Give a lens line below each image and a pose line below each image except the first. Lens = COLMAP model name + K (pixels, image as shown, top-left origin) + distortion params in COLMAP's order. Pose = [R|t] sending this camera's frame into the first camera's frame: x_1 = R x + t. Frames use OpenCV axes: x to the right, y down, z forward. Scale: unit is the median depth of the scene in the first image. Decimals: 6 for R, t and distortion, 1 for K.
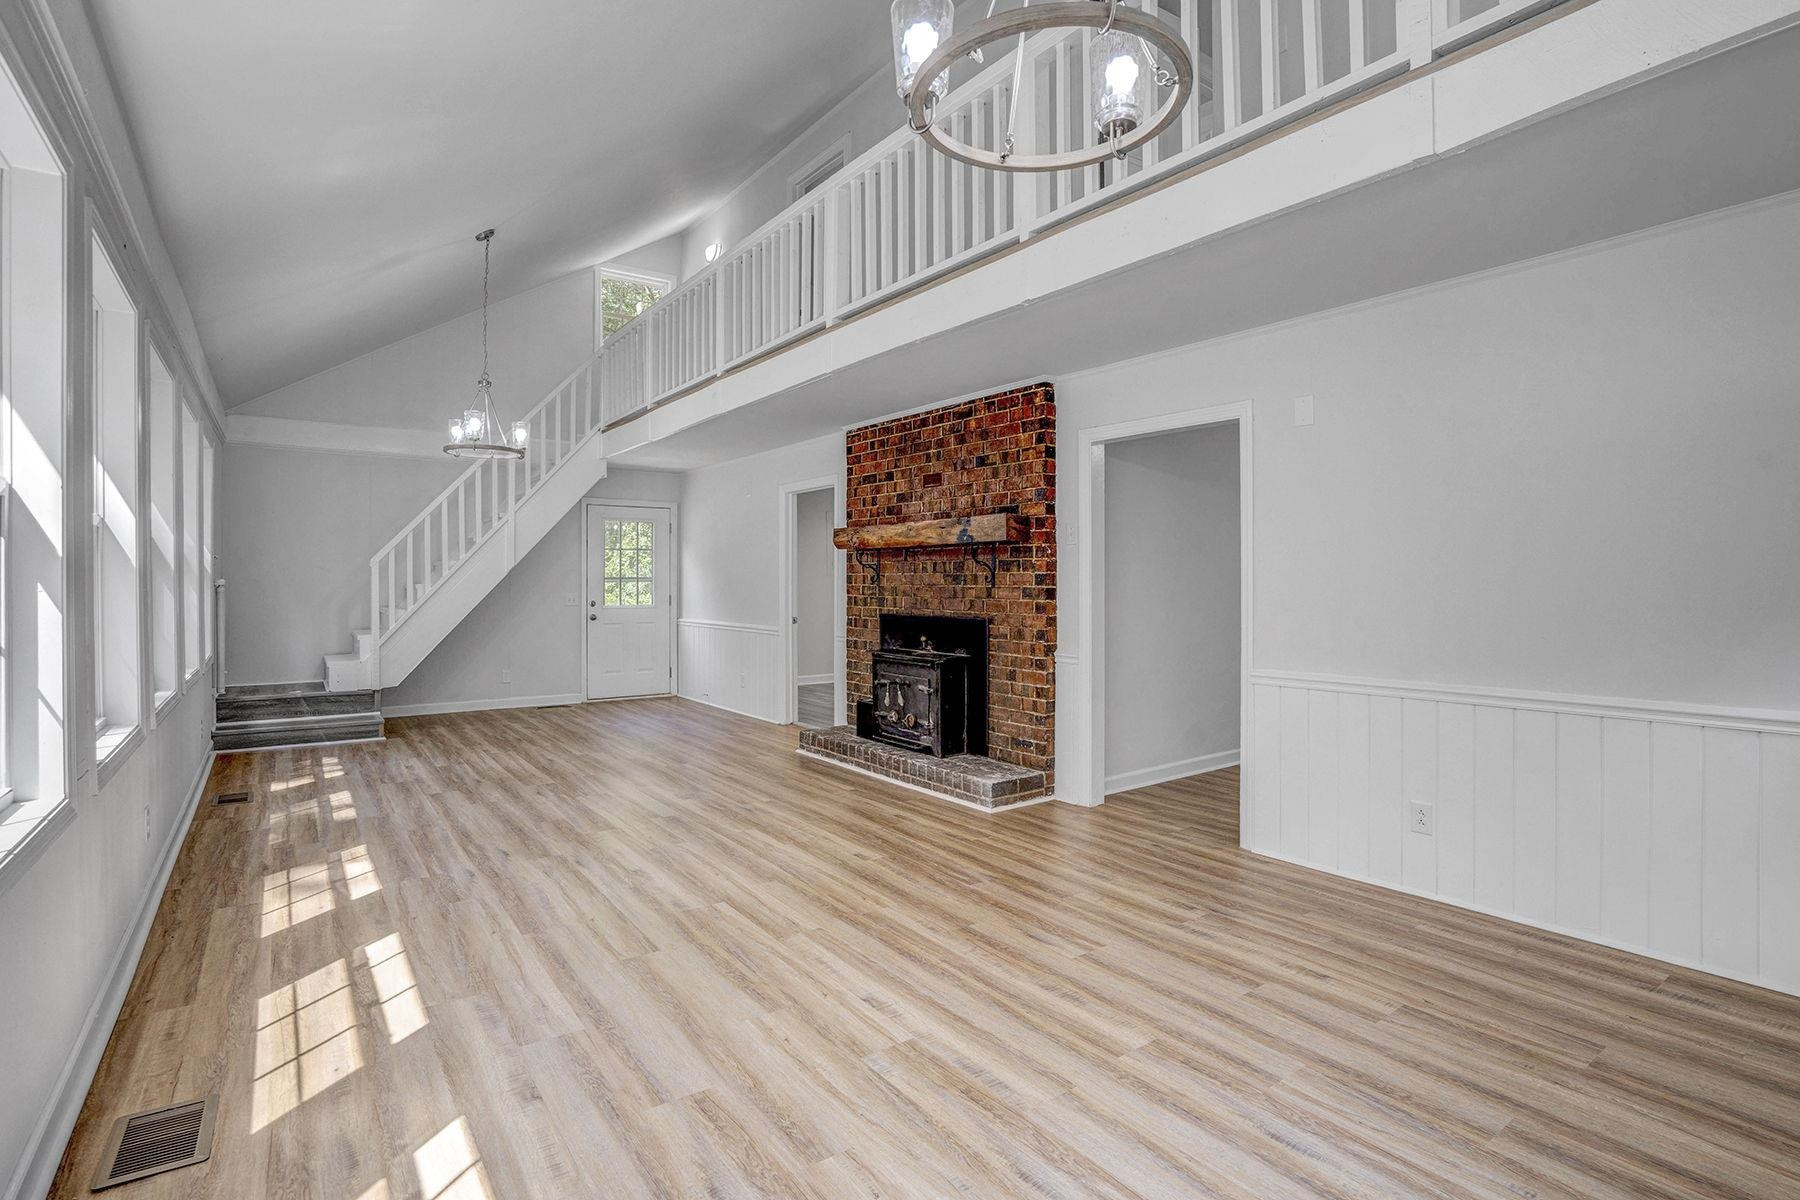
lens RADIAL K [[899.3, 0, 907.4], [0, 899.3, 577.8], [0, 0, 1]] dist [-0.058086, 0.000042]
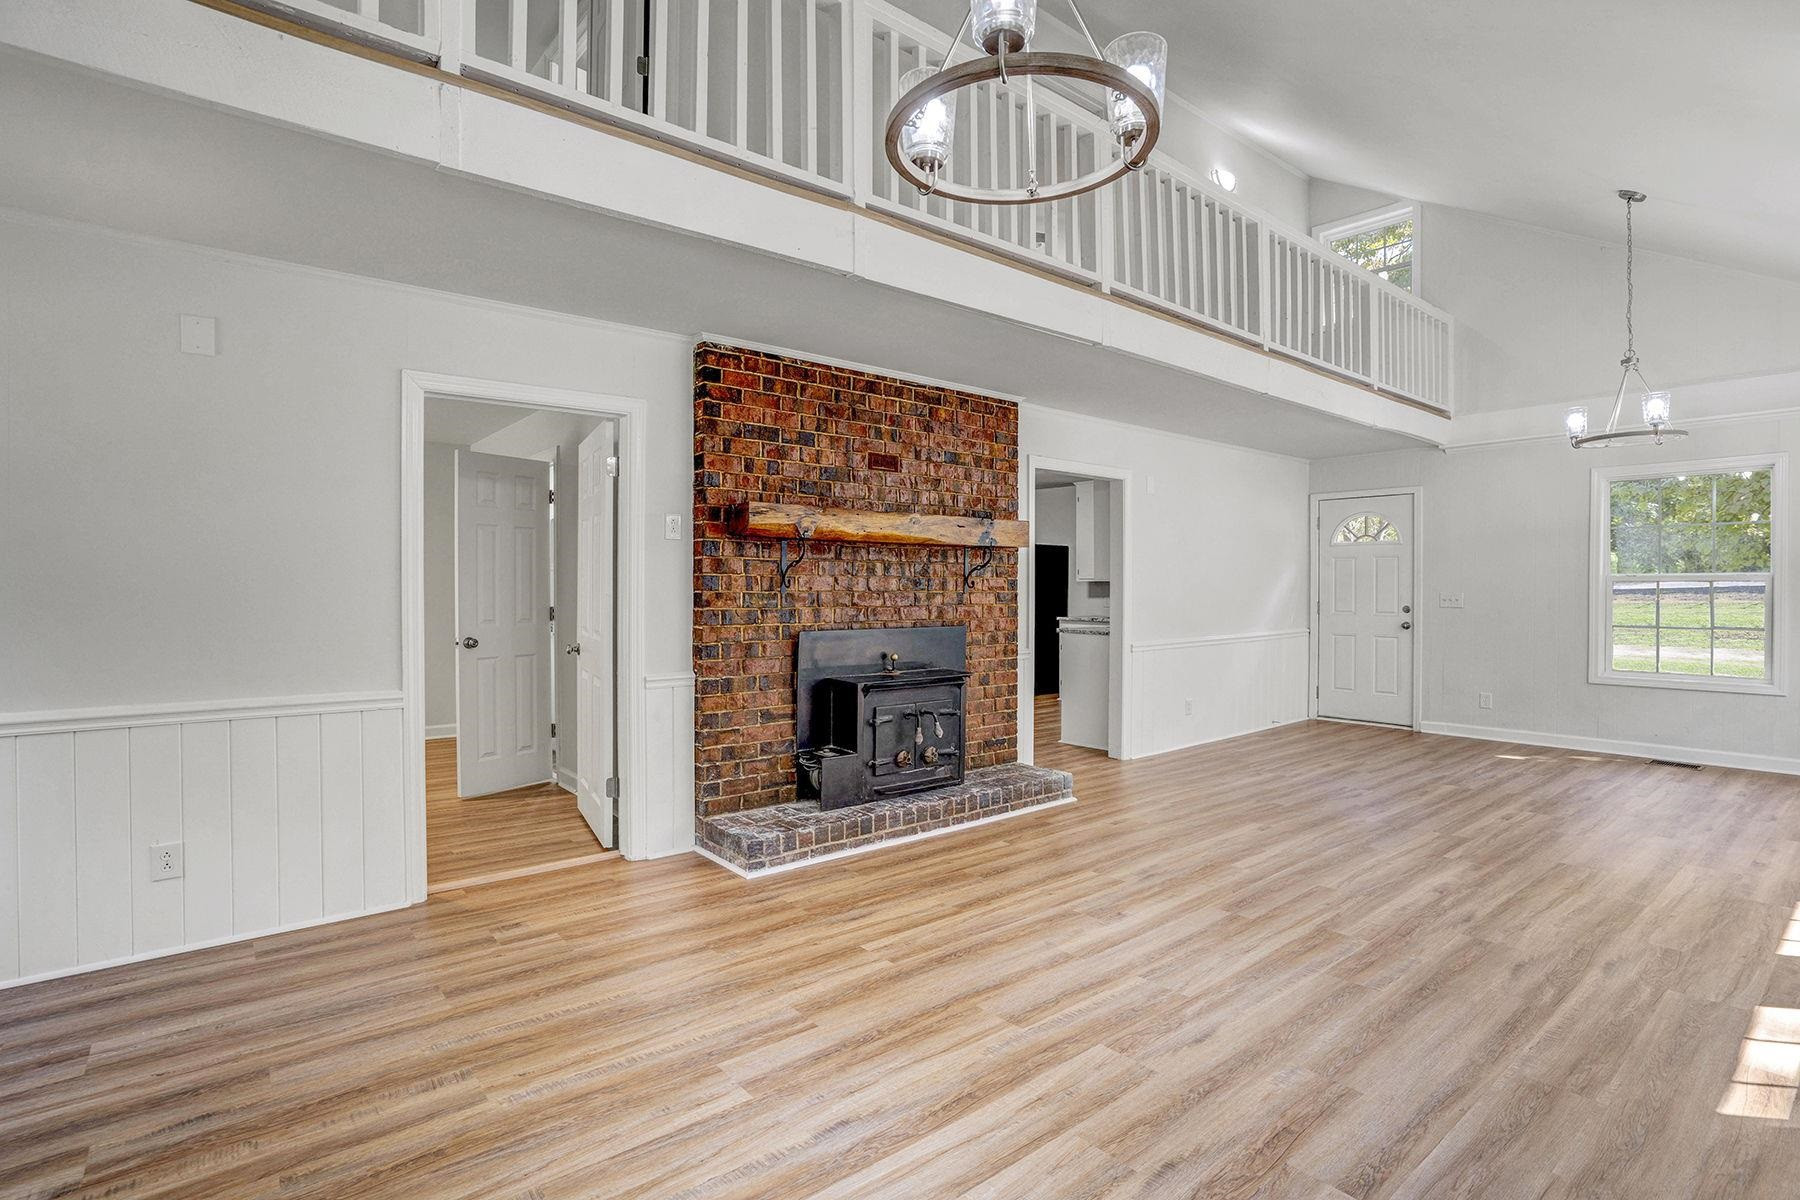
lens RADIAL K [[818.1, 0, 900.0], [0, 818.1, 600.0], [0, 0, 1]] dist [-0.044124, 0.014529]
pose [[-0.032162, -0.015900, 0.999356, -0.769853], [-0.003916, 0.999868, 0.015782, 0.004574], [-0.999475, -0.003406, -0.032220, 1.085470]]
